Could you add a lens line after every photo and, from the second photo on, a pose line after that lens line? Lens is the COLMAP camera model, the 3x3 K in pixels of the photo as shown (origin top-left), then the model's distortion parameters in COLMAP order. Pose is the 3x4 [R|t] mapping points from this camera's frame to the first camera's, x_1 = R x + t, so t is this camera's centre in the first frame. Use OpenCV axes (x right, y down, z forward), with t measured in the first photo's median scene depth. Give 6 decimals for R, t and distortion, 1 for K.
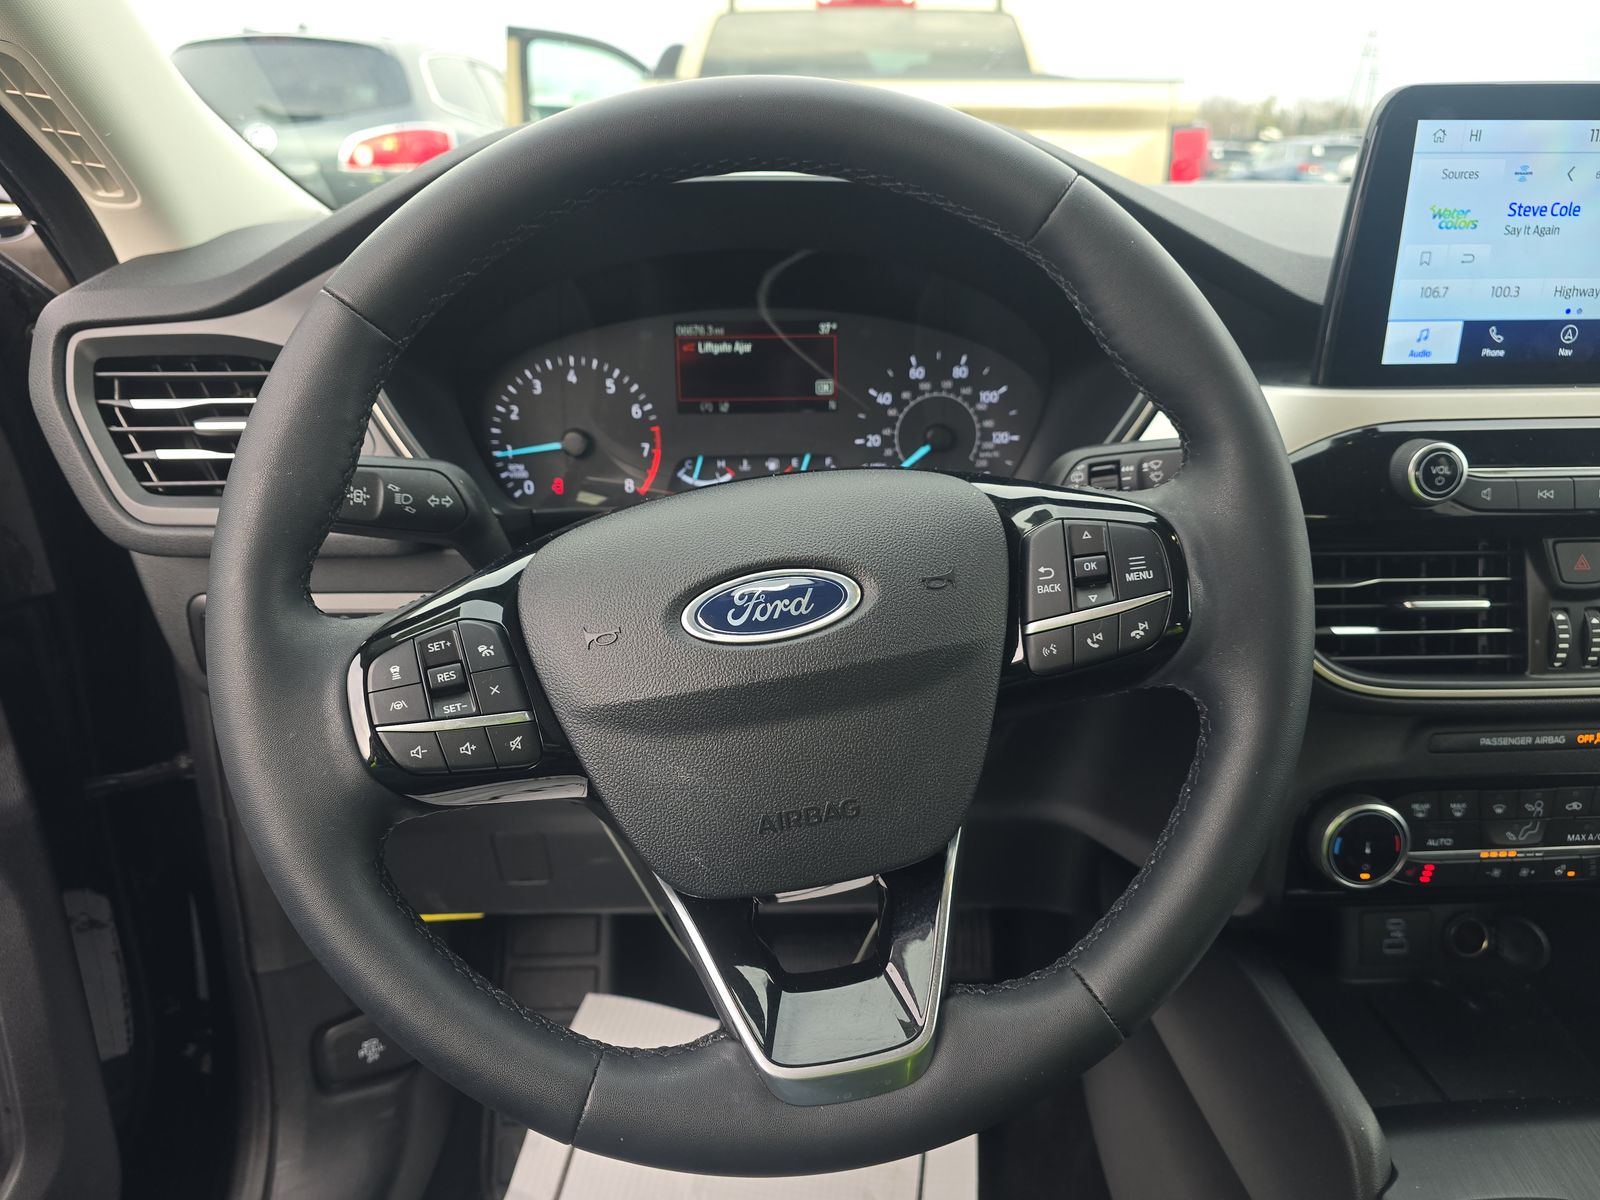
lens RADIAL K [[1073.8, 0, 800.0], [0, 1073.8, 600.0], [0, 0, 1]] dist [0.099680, -0.090296]
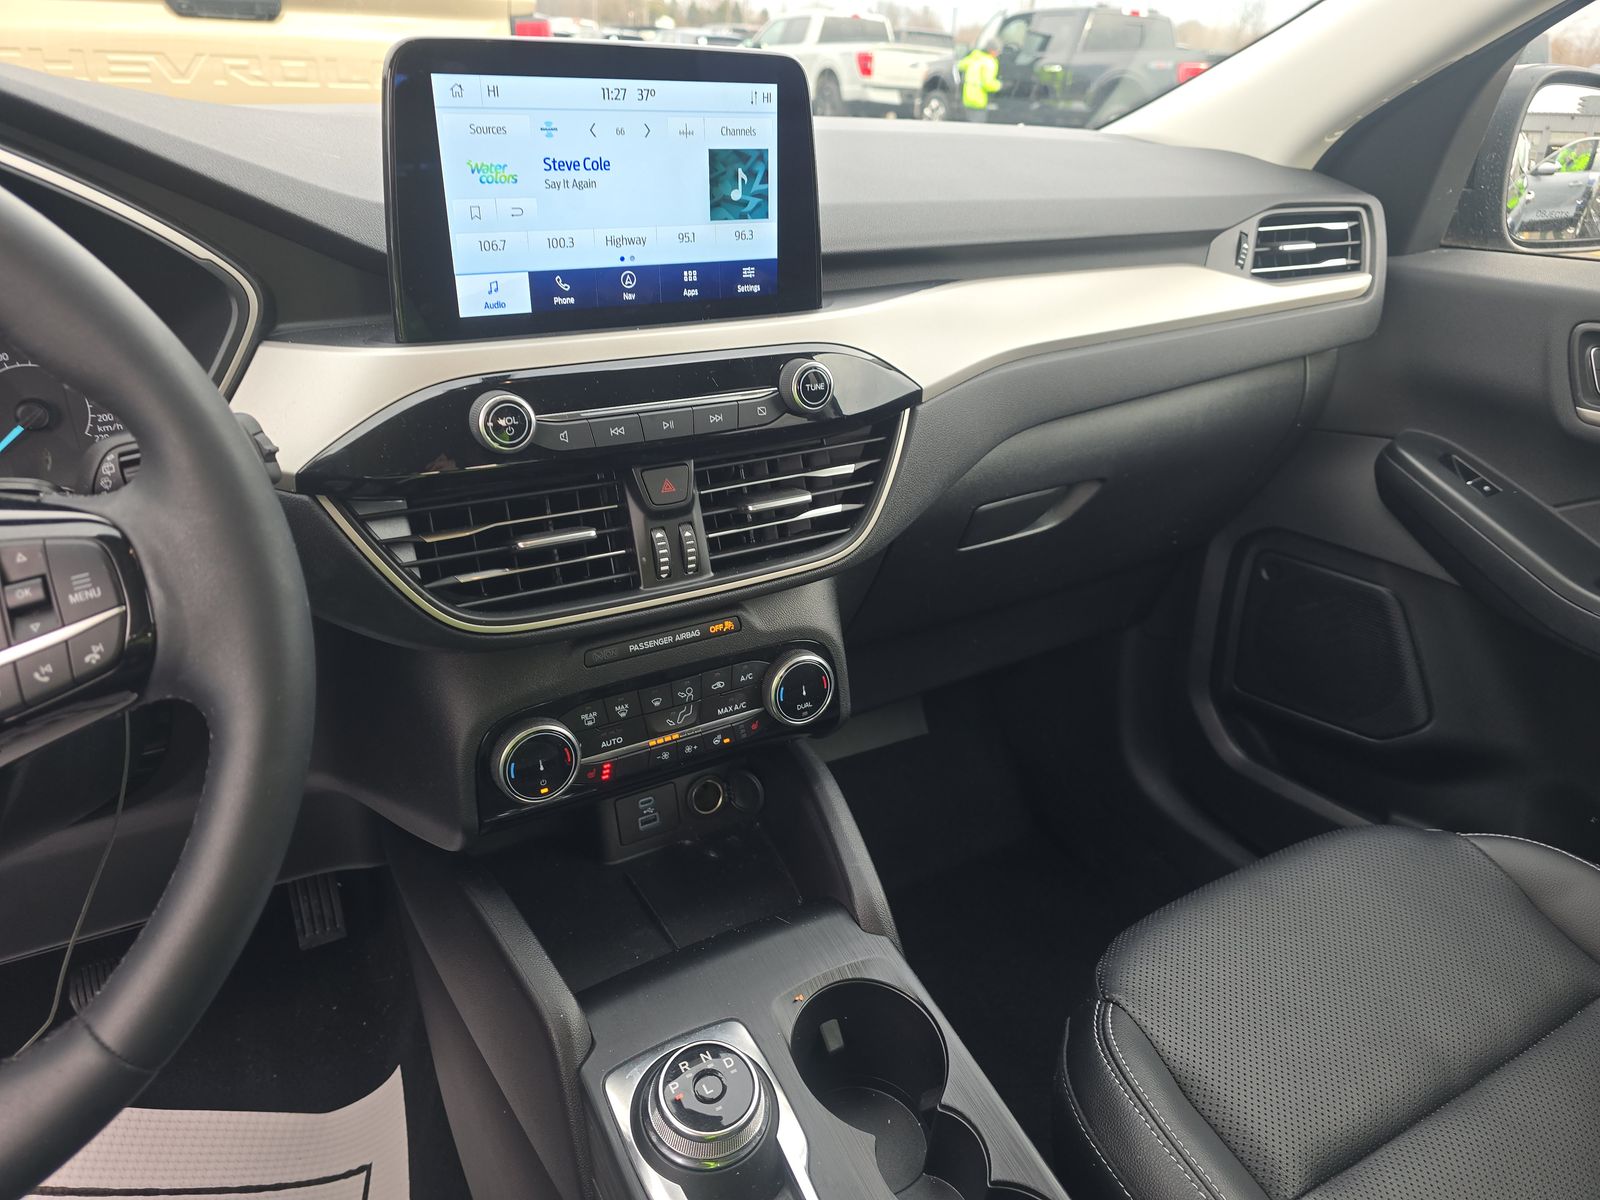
lens RADIAL K [[1078.0, 0, 798.1], [0, 1078.0, 632.6], [0, 0, 1]] dist [0.000244, -0.000172]
pose [[0.885938, -0.184847, 0.425378, 0.294508], [0.131115, 0.979554, 0.152590, -0.033615], [-0.444886, -0.079412, 0.892059, -0.063376]]
